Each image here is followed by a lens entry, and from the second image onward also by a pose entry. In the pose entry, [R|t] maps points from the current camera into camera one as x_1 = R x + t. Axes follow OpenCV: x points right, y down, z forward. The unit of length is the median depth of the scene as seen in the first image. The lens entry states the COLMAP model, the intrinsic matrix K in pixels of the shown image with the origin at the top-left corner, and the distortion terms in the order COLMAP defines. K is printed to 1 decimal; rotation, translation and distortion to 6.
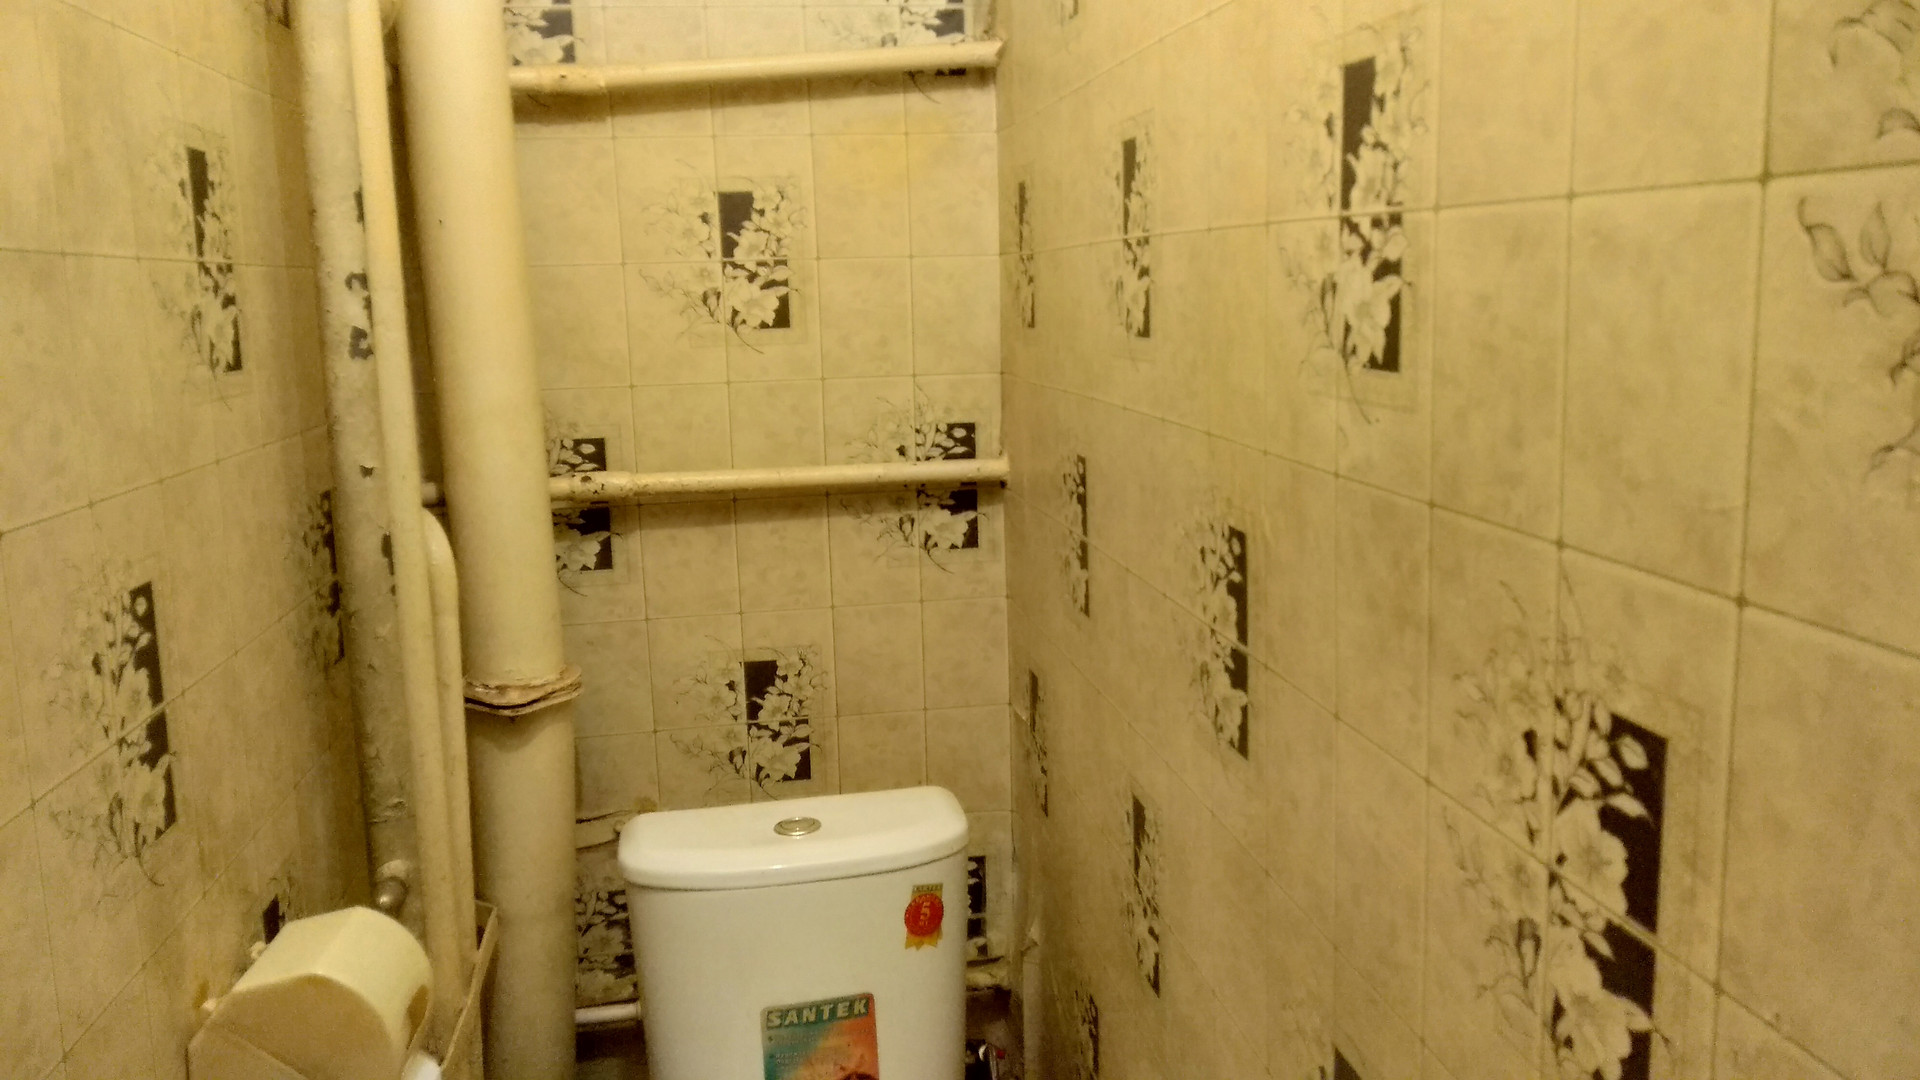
lens RADIAL K [[1444.0, 0, 951.6], [0, 1444.0, 534.5], [0, 0, 1]] dist [0.079789, -0.122363]
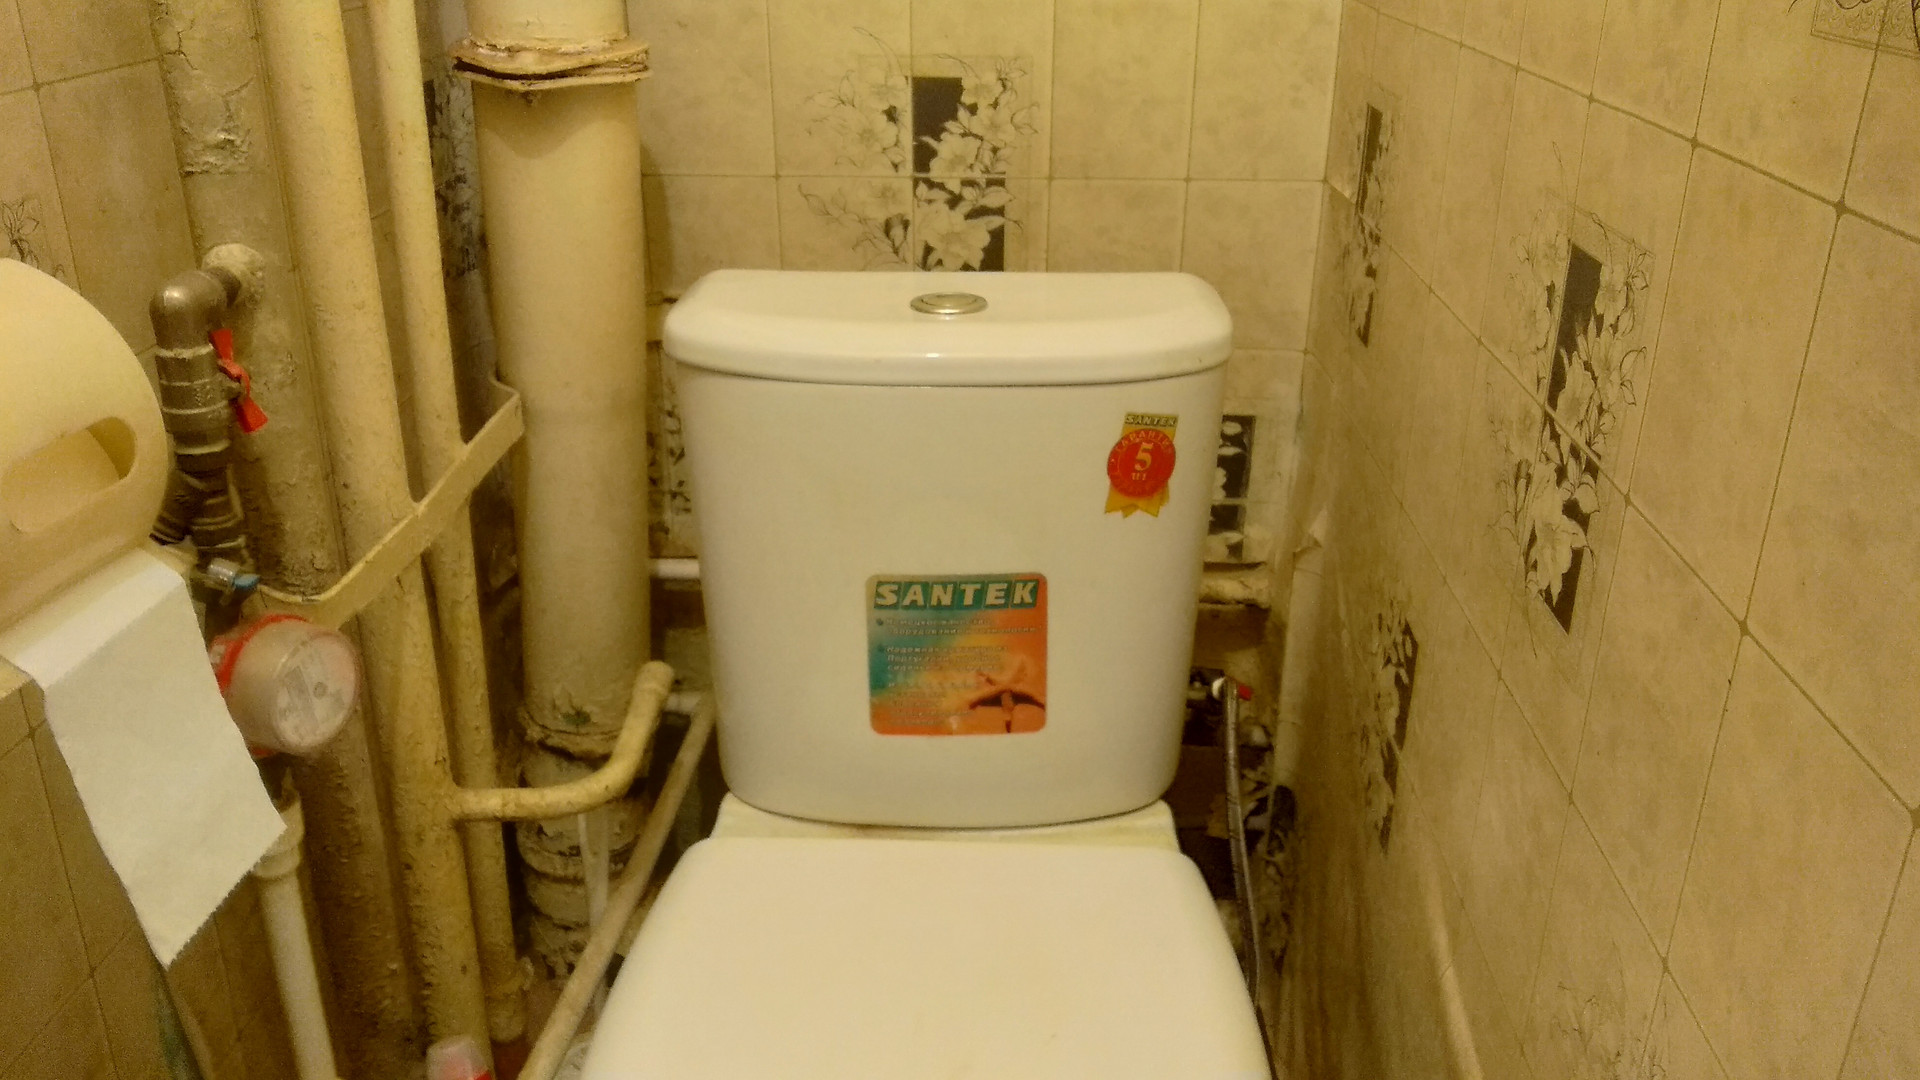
lens RADIAL K [[1444.0, 0, 951.6], [0, 1444.0, 534.5], [0, 0, 1]] dist [0.079789, -0.122363]
pose [[0.977485, 0.111319, -0.179250, 0.013513], [-0.063885, 0.965775, 0.251392, 0.128038], [0.201100, -0.234281, 0.951142, 0.357998]]
